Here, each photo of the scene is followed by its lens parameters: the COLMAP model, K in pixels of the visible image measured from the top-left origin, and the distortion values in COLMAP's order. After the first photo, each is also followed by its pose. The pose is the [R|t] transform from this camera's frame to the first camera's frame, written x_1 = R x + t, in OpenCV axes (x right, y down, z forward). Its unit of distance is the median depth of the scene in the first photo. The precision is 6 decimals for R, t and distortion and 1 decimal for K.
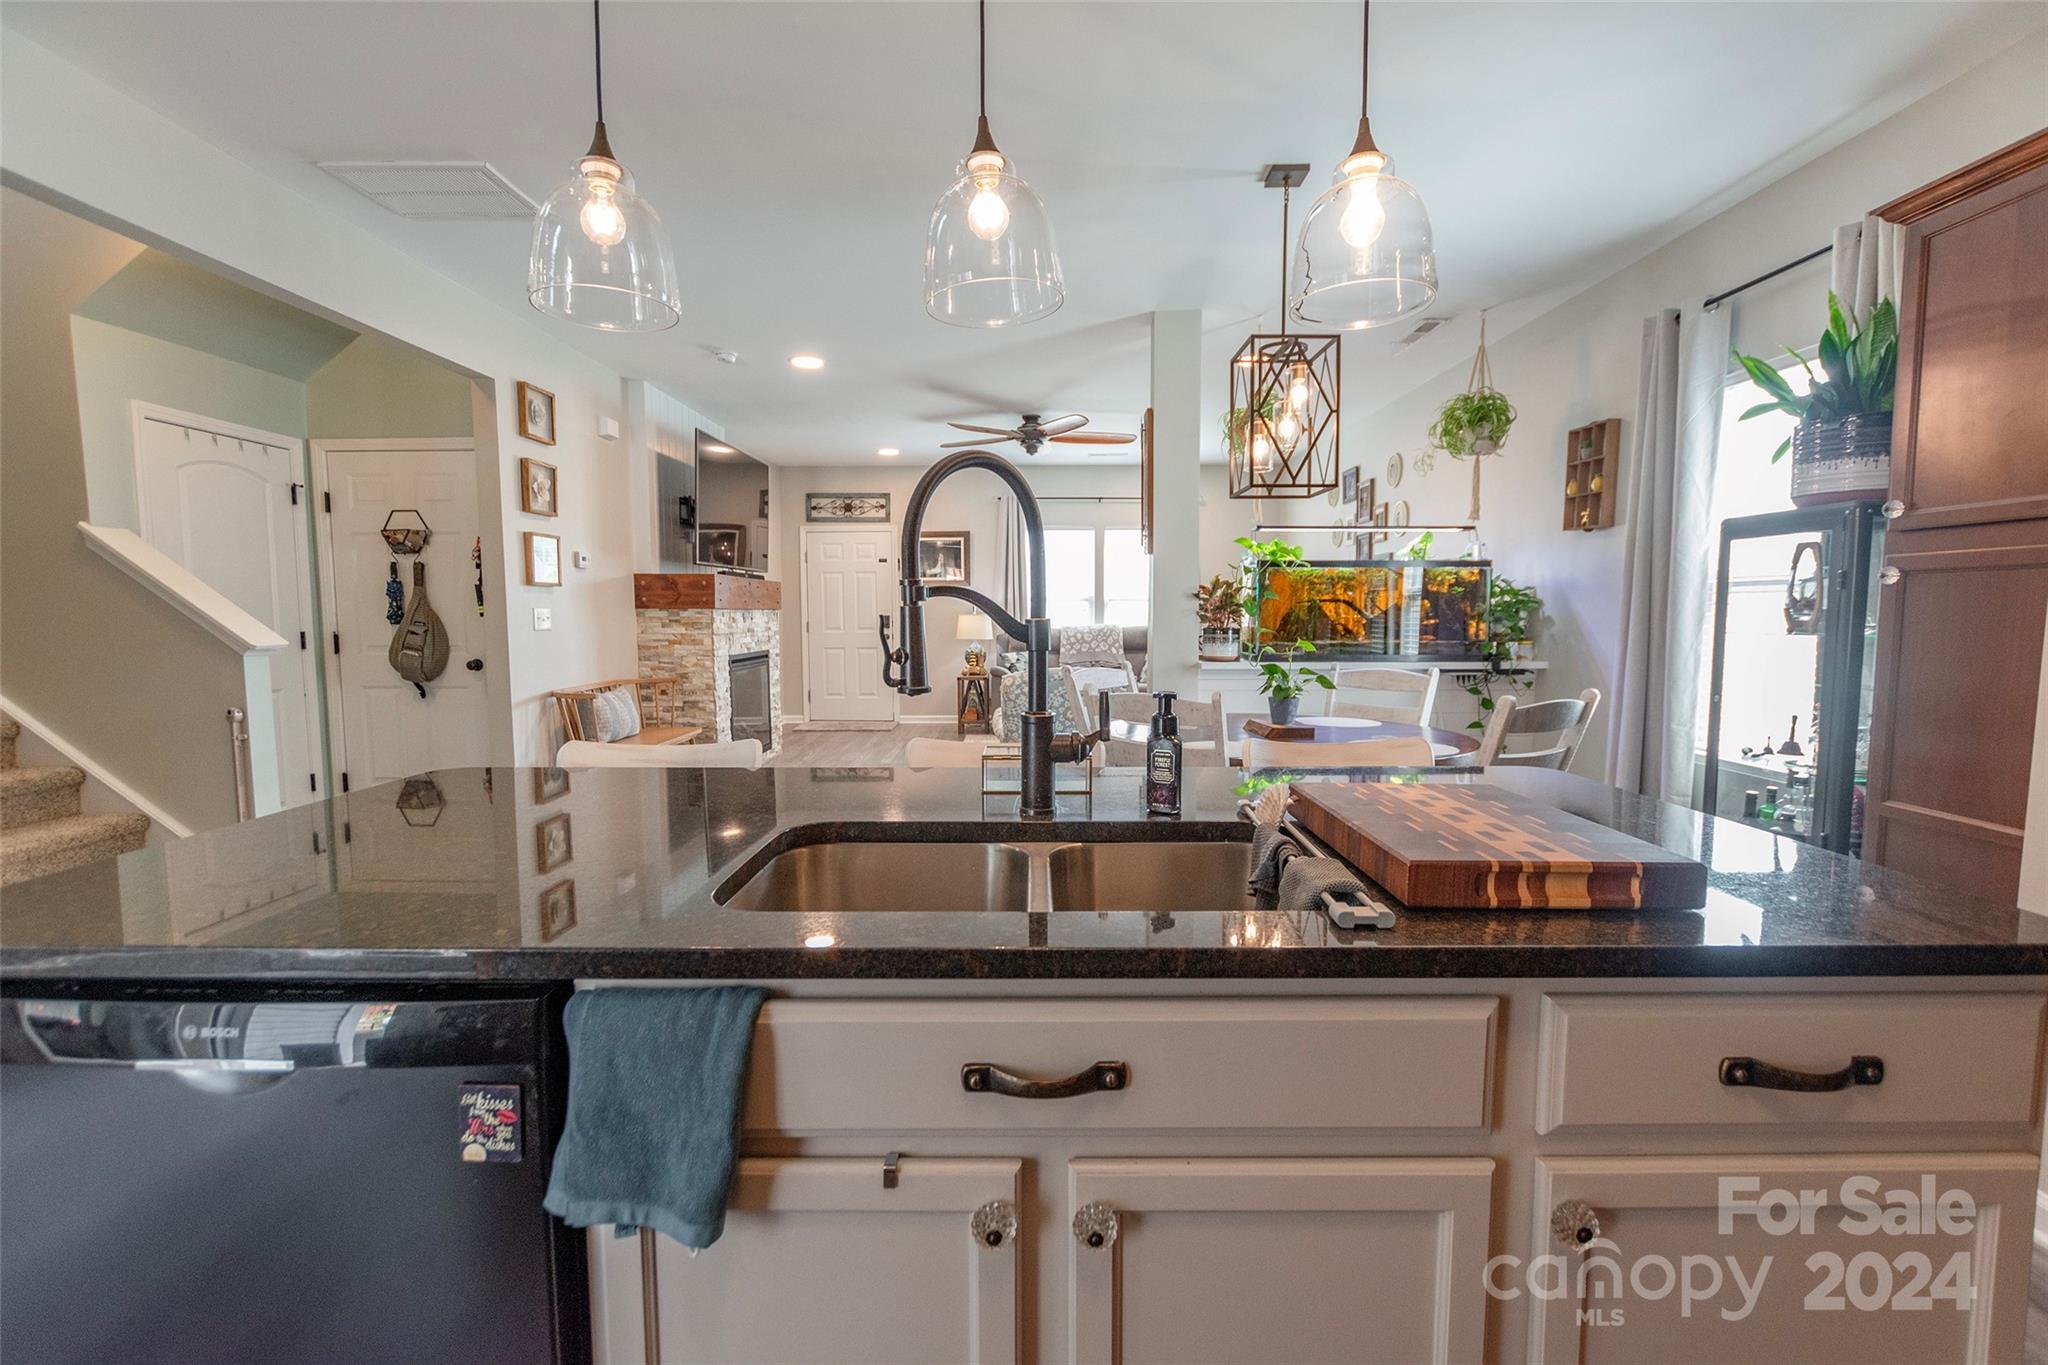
lens RADIAL K [[888.7, 0, 1017.8], [0, 888.7, 684.6], [0, 0, 1]] dist [-0.004447, -0.000442]
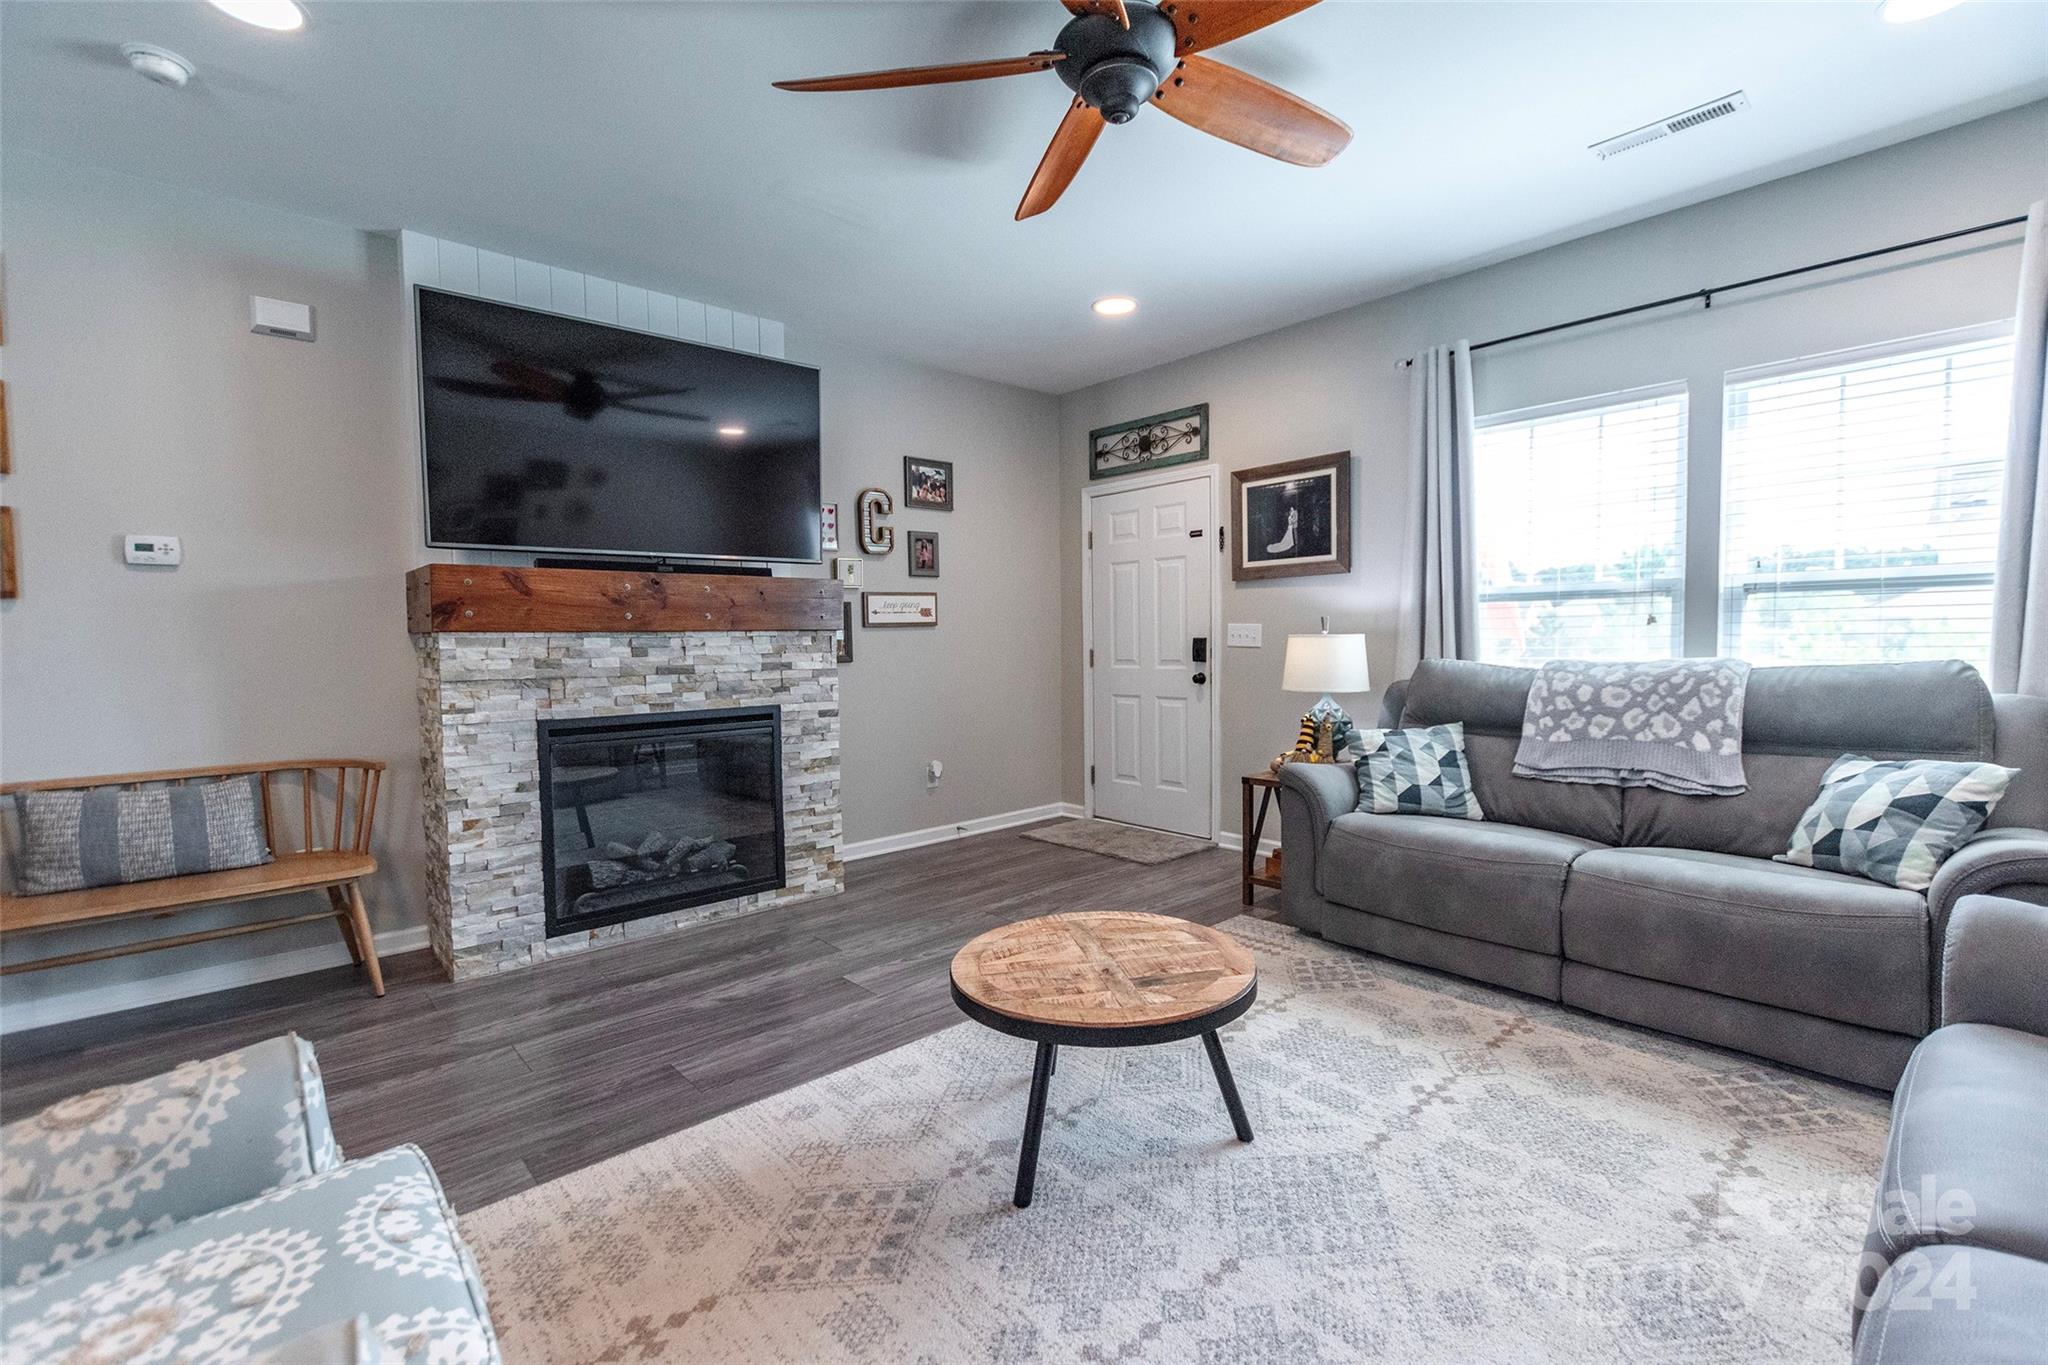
lens RADIAL K [[888.7, 0, 1022.4], [0, 888.7, 680.4], [0, 0, 1]] dist [-0.004447, -0.000442]
pose [[0.679633, 0.028790, -0.732987, 0.168091], [-0.049778, 0.998736, -0.006927, -0.044324], [0.731861, 0.041195, 0.680208, 0.573415]]
